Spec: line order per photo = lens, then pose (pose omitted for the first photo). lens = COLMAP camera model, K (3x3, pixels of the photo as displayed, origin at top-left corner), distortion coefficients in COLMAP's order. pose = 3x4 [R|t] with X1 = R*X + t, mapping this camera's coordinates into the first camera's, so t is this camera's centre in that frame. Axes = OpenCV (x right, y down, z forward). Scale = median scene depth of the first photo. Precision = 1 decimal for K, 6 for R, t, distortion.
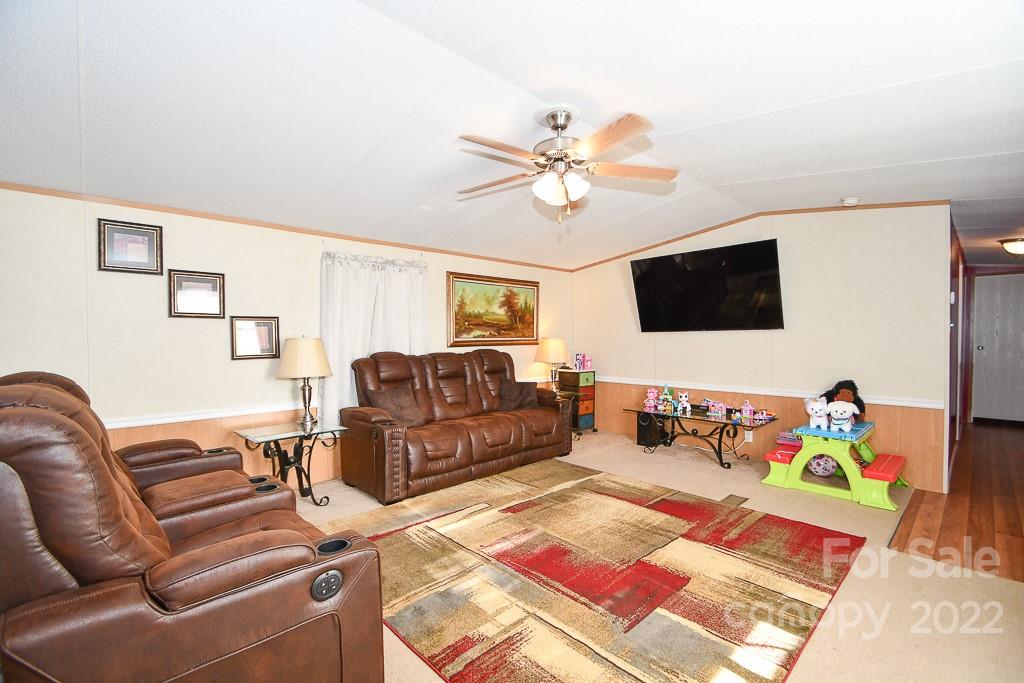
lens RADIAL K [[445.9, 0, 507.1], [0, 445.9, 343.6], [0, 0, 1]] dist [0.002943, -0.000204]
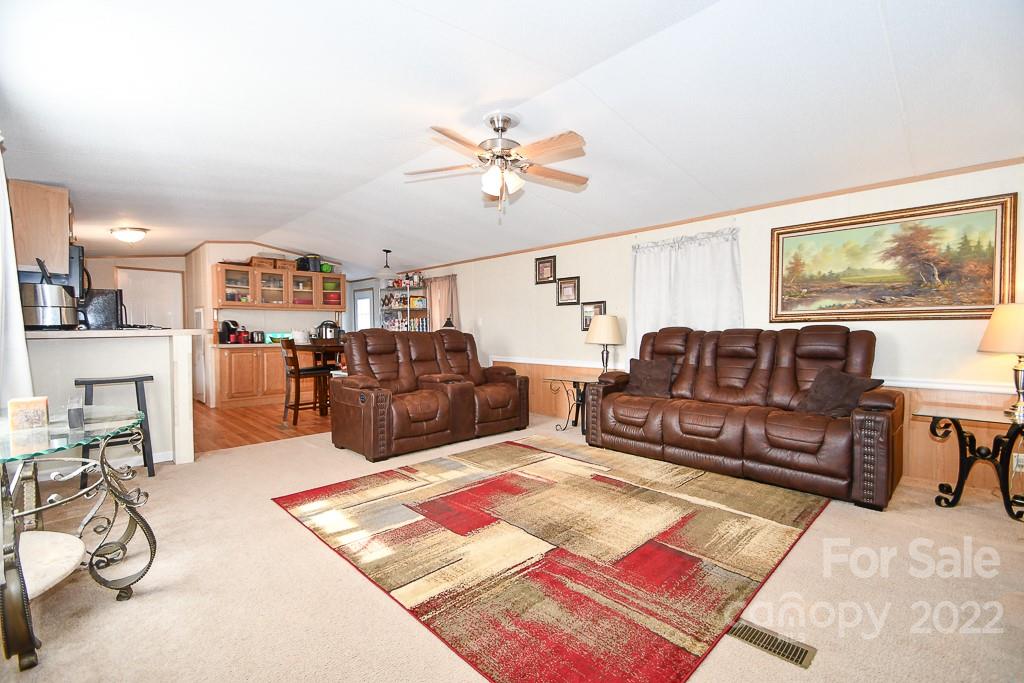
lens RADIAL K [[445.9, 0, 507.1], [0, 445.9, 343.6], [0, 0, 1]] dist [0.002943, -0.000204]
pose [[0.016579, 0.035361, -0.999237, 0.864515], [-0.005530, 0.999362, 0.035274, 0.025663], [0.999847, 0.004941, 0.016764, 0.653077]]
